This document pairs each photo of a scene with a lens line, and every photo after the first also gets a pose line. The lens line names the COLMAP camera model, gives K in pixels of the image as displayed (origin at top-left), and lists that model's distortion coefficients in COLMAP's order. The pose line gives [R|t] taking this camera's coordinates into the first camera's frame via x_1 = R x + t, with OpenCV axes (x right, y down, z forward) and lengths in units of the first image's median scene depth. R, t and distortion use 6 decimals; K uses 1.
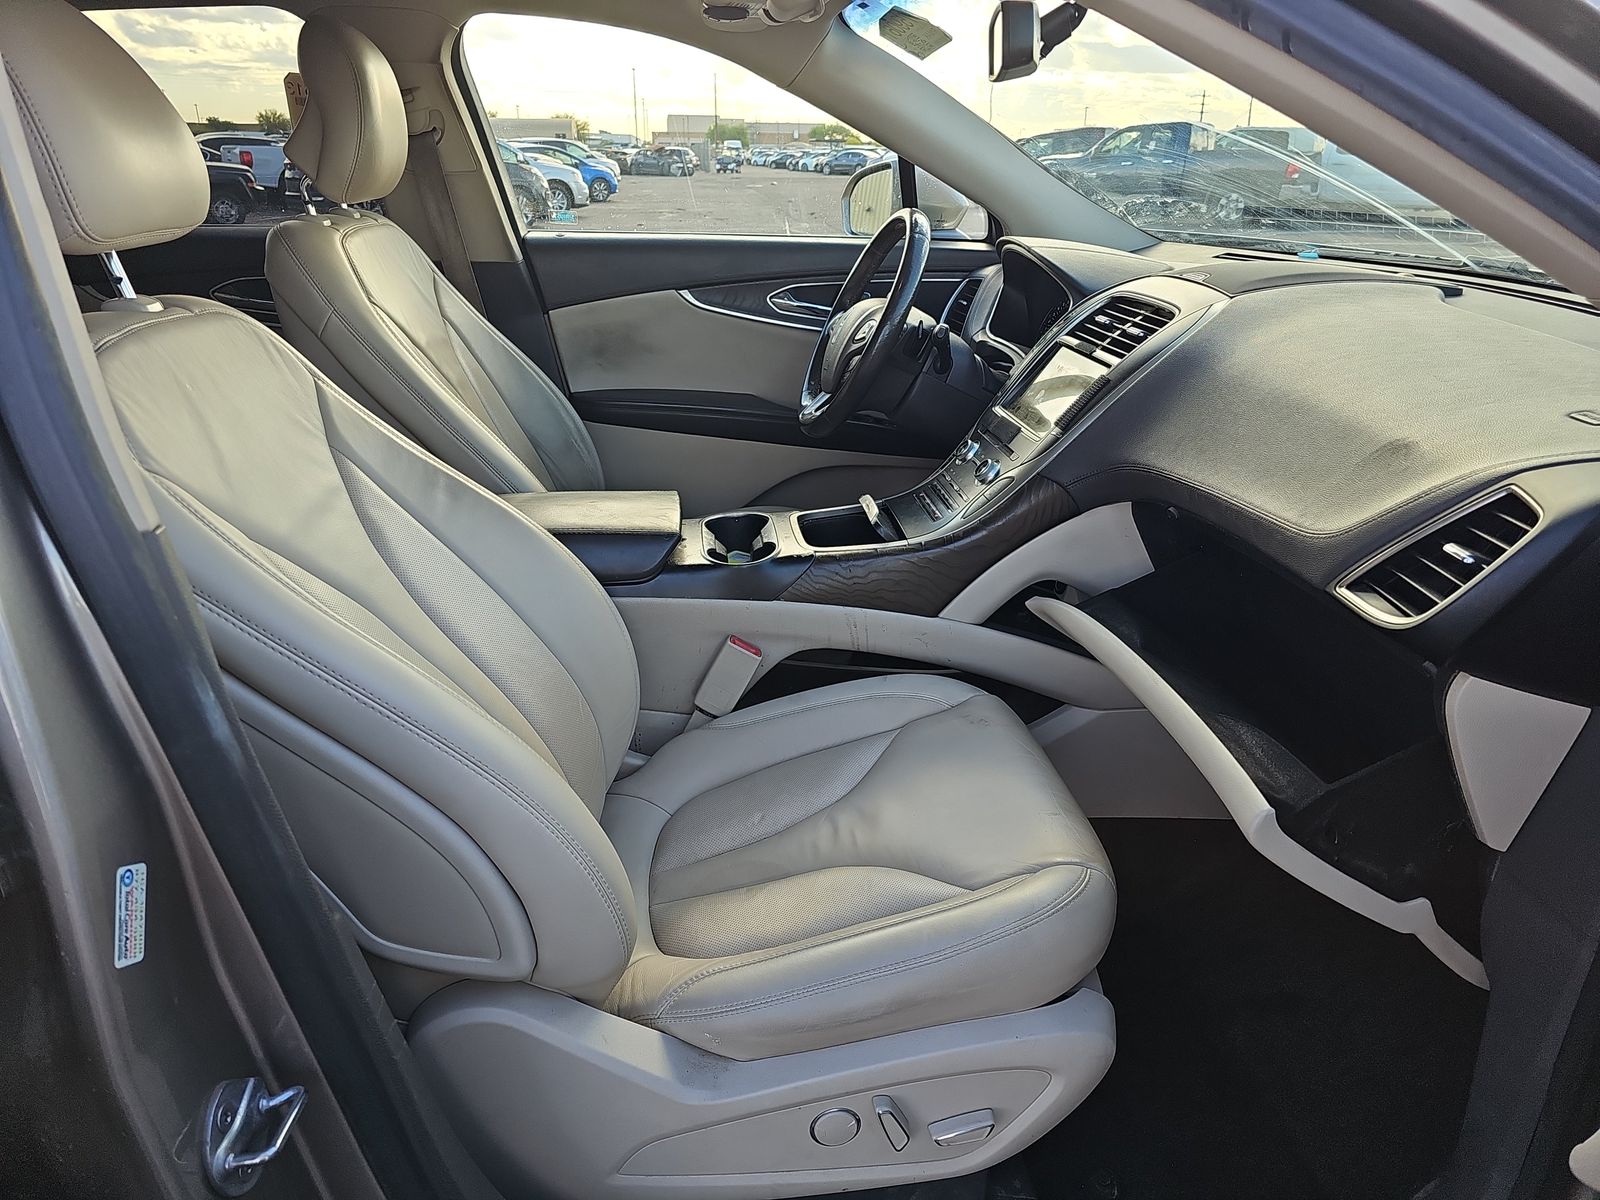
lens RADIAL K [[1069.1, 0, 800.0], [0, 1069.1, 600.0], [0, 0, 1]] dist [0.003199, -0.024543]
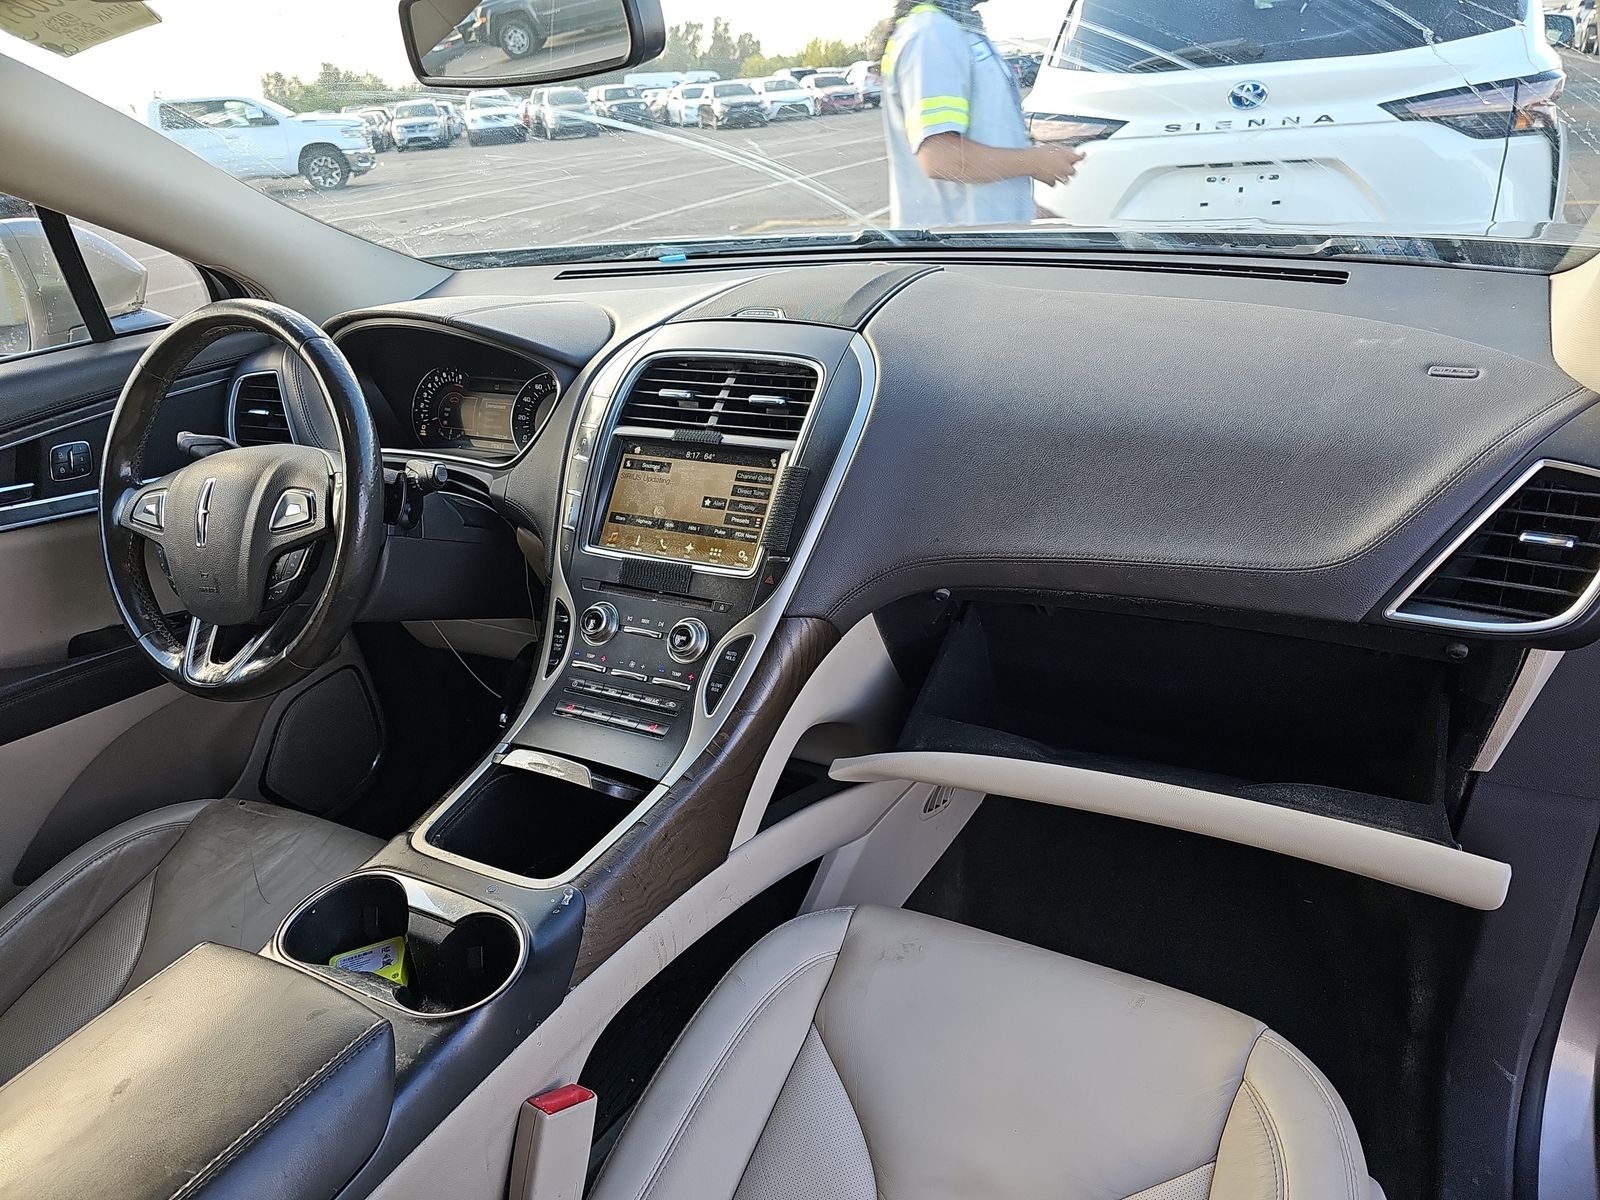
lens RADIAL K [[1069.1, 0, 800.0], [0, 1069.1, 600.0], [0, 0, 1]] dist [0.003199, -0.024543]
pose [[0.541894, -0.409800, 0.733768, -0.287695], [0.388344, 0.896366, 0.213813, -0.261880], [-0.745345, 0.169090, 0.644879, 0.476103]]
